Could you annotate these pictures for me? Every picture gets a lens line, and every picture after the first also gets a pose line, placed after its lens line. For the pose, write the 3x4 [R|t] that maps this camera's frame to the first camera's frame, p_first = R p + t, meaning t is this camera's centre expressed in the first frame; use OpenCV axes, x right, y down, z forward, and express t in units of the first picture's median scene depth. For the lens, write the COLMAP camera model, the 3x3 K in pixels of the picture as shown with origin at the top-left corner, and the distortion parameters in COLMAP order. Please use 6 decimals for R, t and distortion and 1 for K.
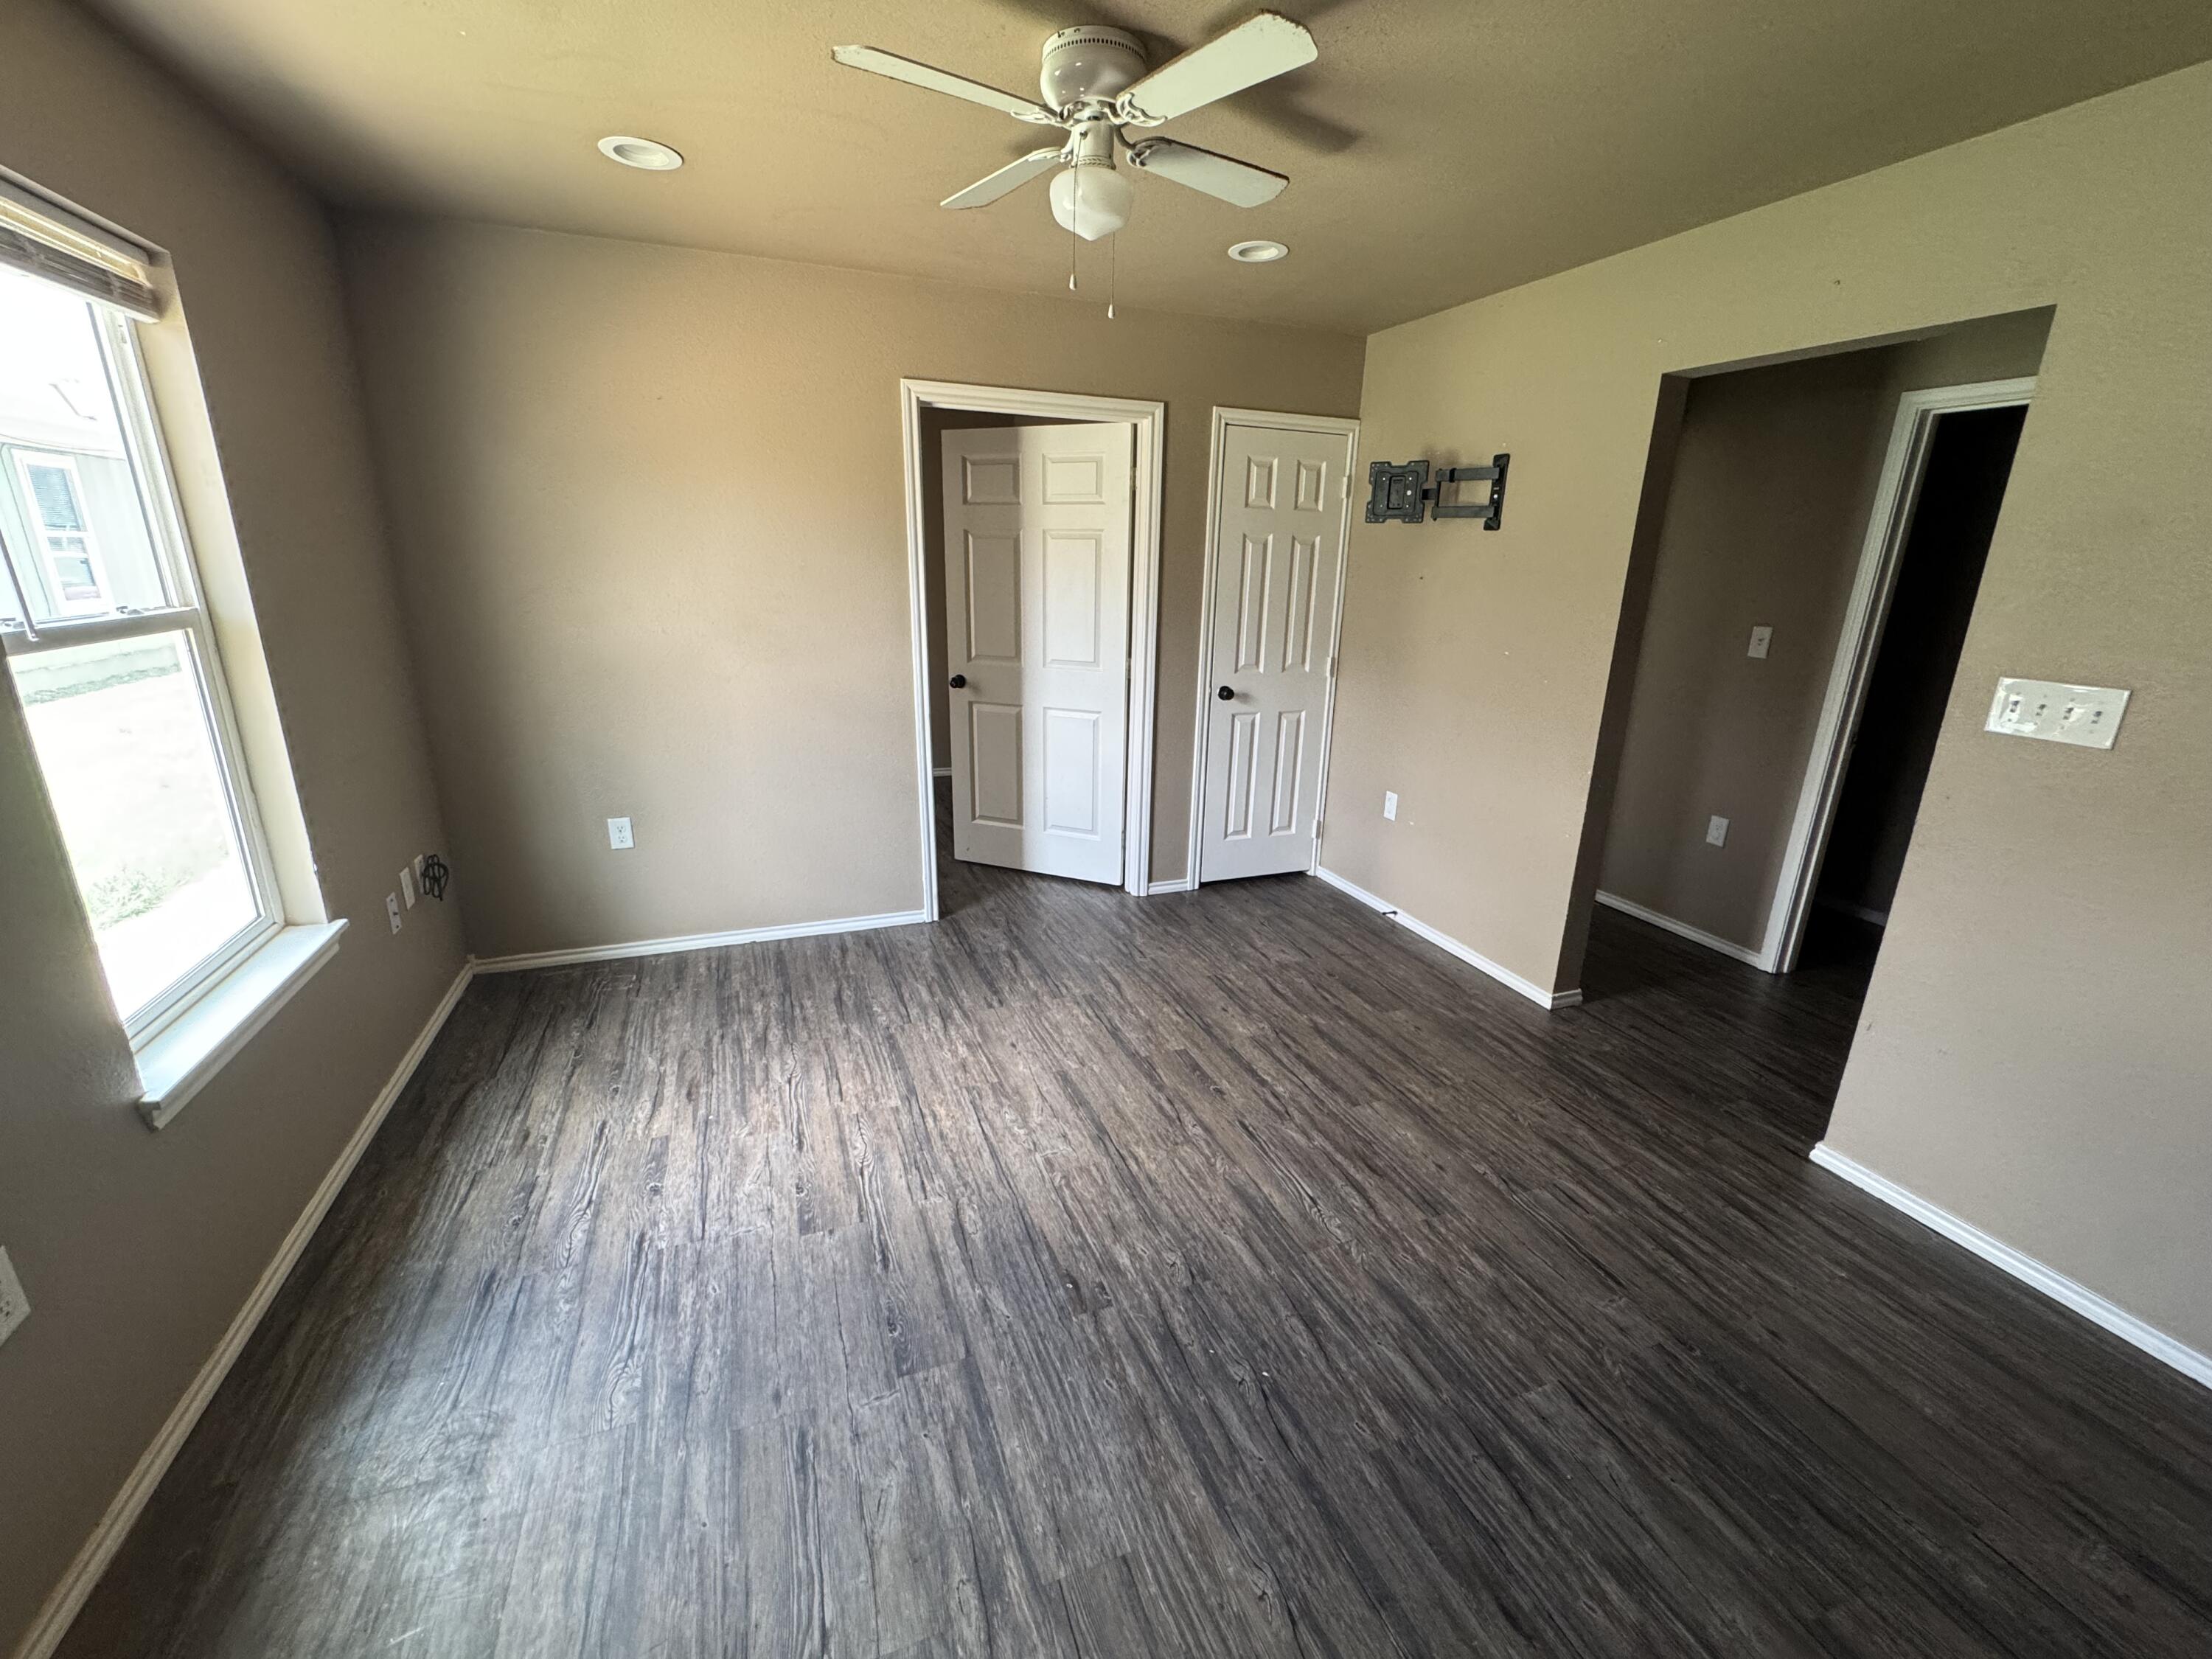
lens RADIAL K [[914.0, 0, 1098.5], [0, 914.0, 812.5], [0, 0, 1]] dist [-0.005534, 0.000585]
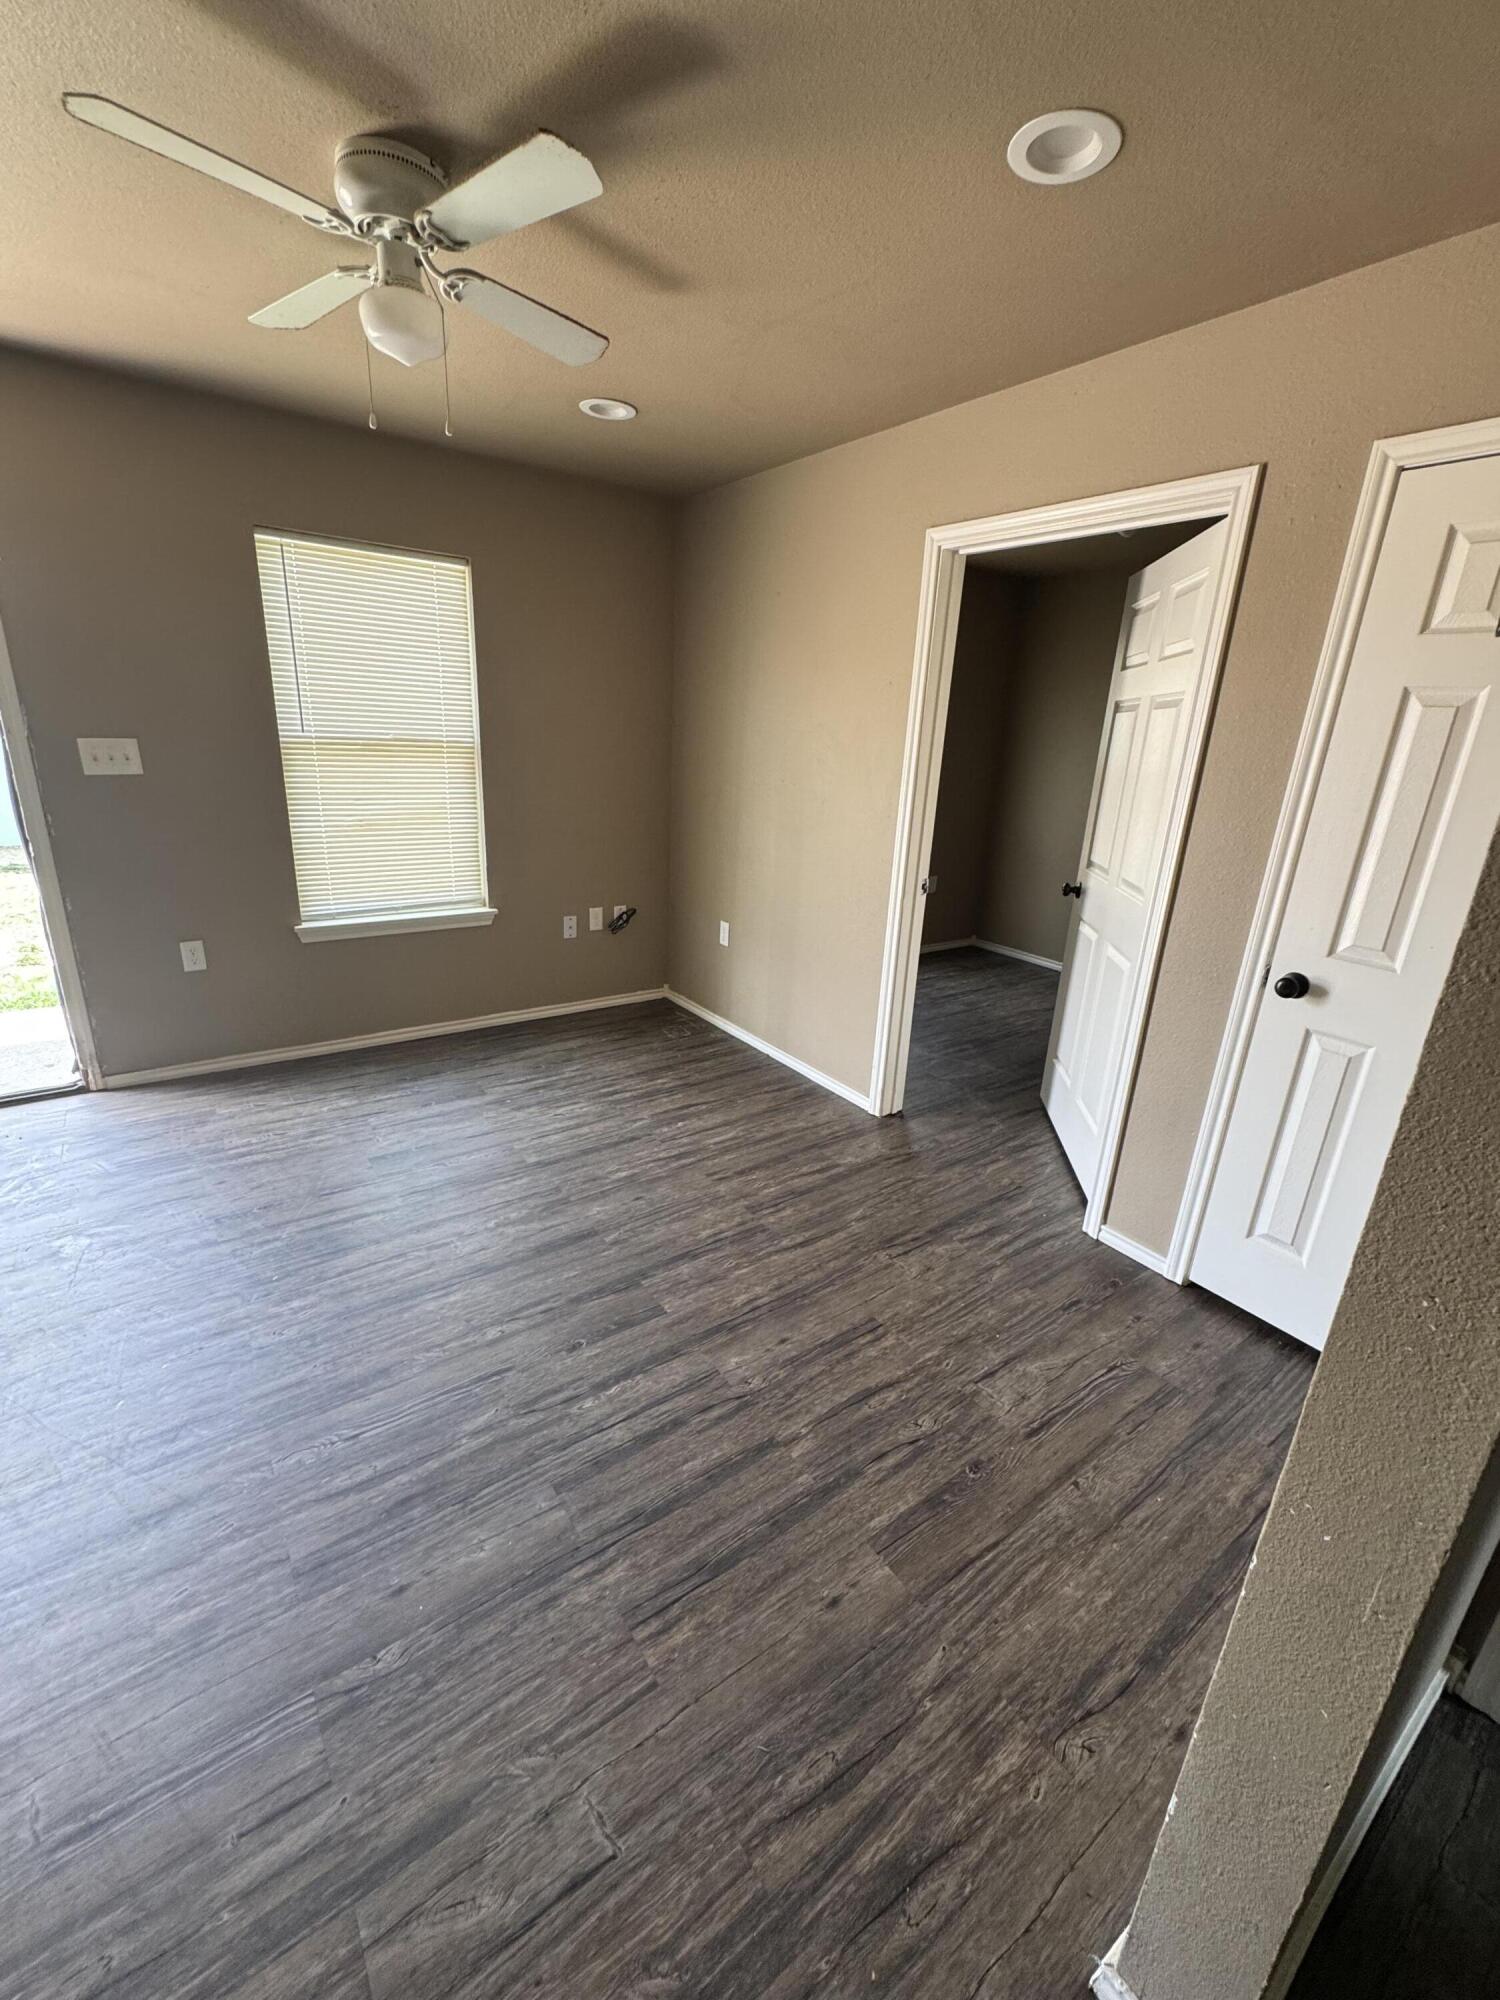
lens RADIAL K [[826.4, 0, 756.3], [0, 826.4, 986.5], [0, 0, 1]] dist [-0.005534, 0.000585]
pose [[0.262501, 0.283026, -0.922491, 0.669342], [-0.305753, 0.931151, 0.198679, -0.170993], [0.915210, 0.229901, 0.330964, 0.718838]]
